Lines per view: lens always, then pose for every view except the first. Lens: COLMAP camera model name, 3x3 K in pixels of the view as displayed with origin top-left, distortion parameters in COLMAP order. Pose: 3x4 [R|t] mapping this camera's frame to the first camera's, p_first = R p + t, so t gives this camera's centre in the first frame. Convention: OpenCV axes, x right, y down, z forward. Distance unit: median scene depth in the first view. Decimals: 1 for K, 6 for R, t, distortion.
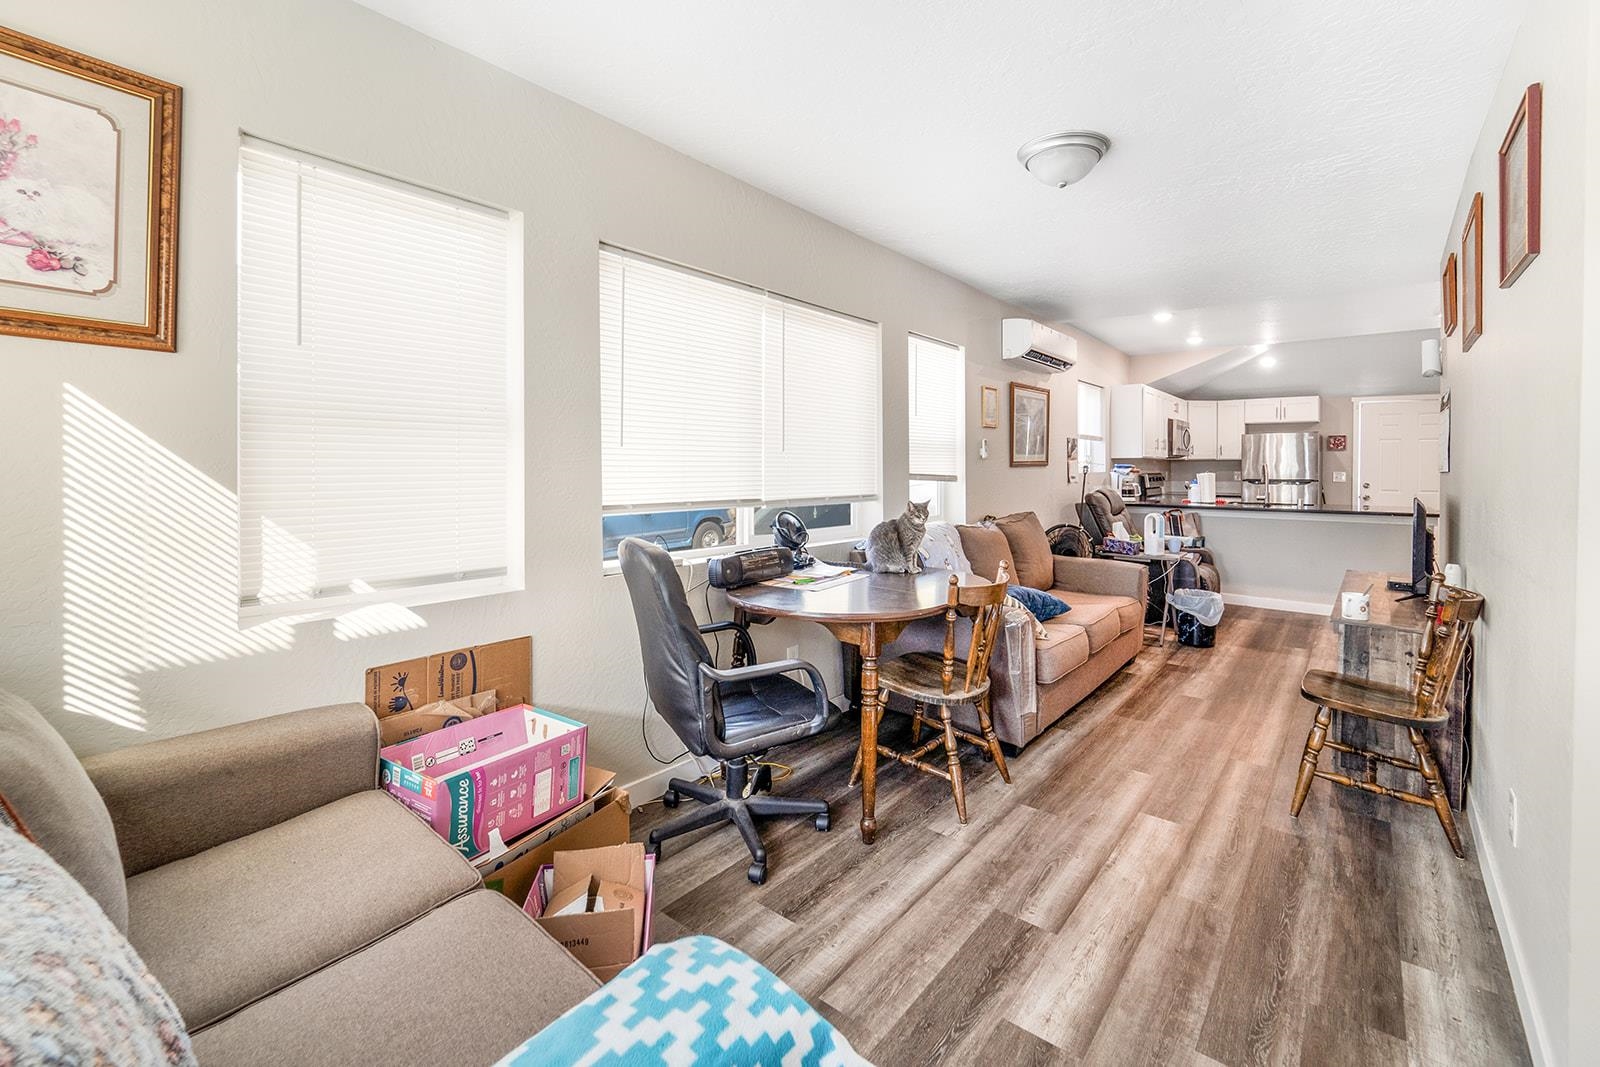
lens RADIAL K [[676.0, 0, 758.7], [0, 676.0, 455.0], [0, 0, 1]] dist [-0.010917, 0.003979]
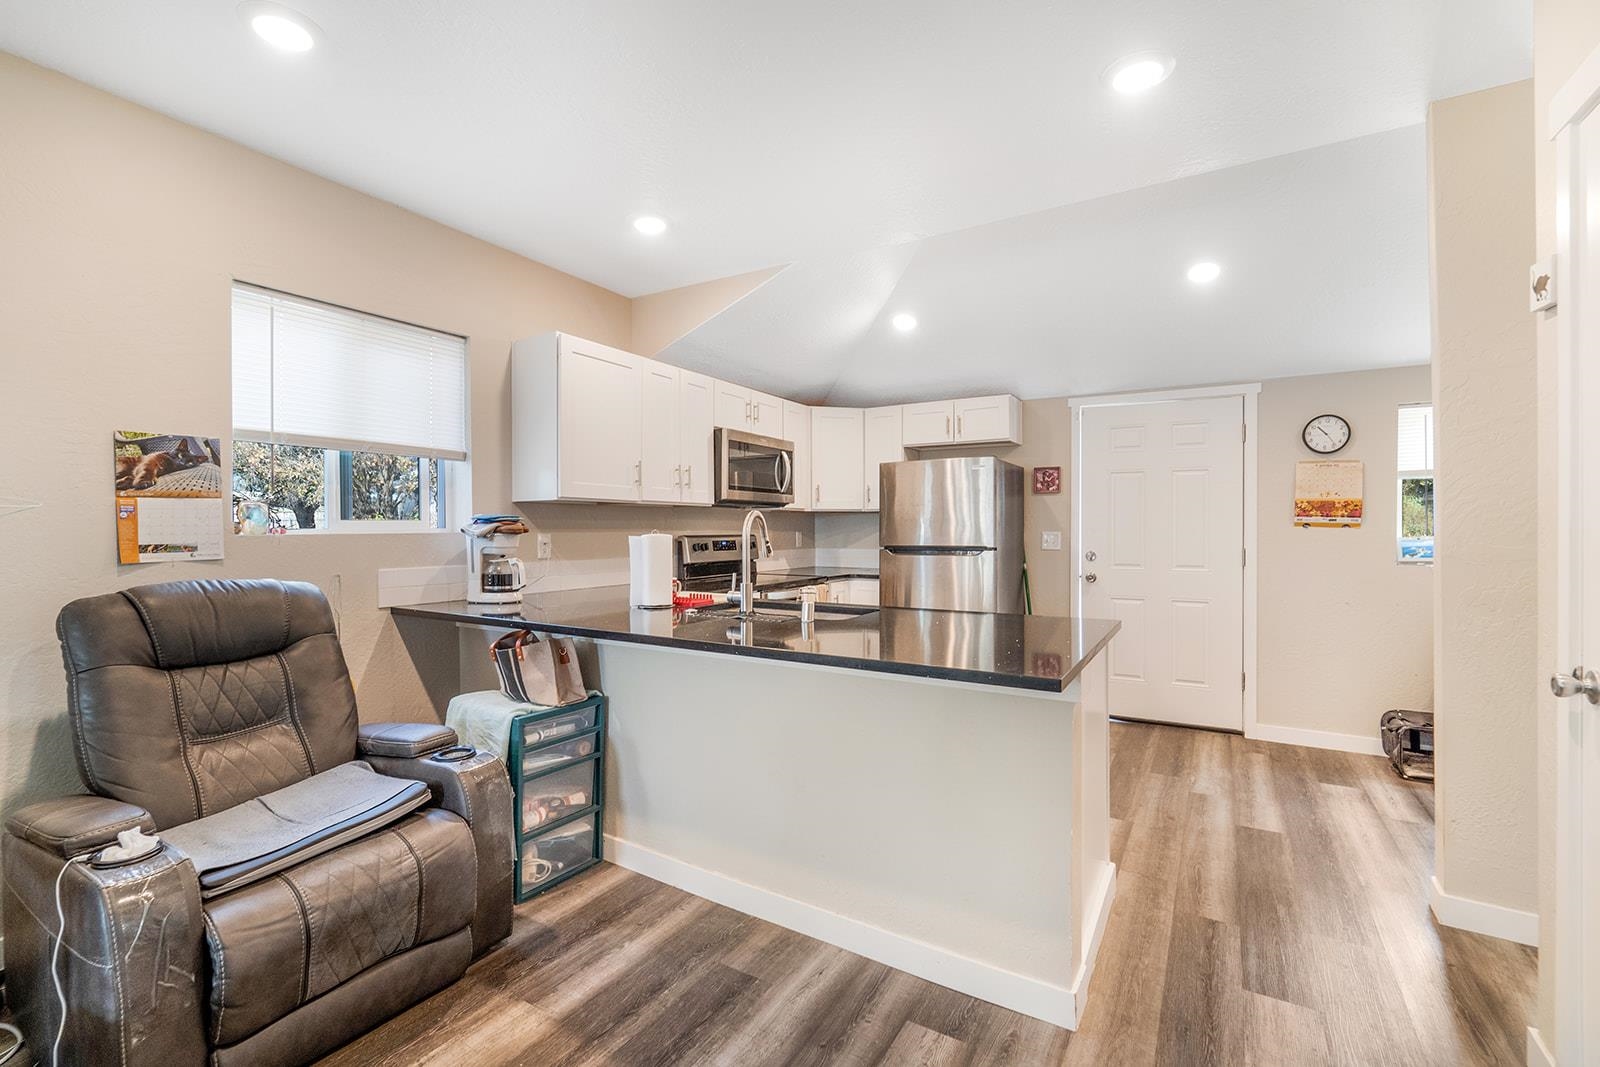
lens RADIAL K [[676.0, 0, 775.1], [0, 676.0, 529.8], [0, 0, 1]] dist [-0.010917, 0.003979]
pose [[0.990563, -0.001697, 0.137050, 0.563181], [-0.000883, 0.999824, 0.018761, 0.012996], [-0.137058, -0.018705, 0.990386, 0.474661]]
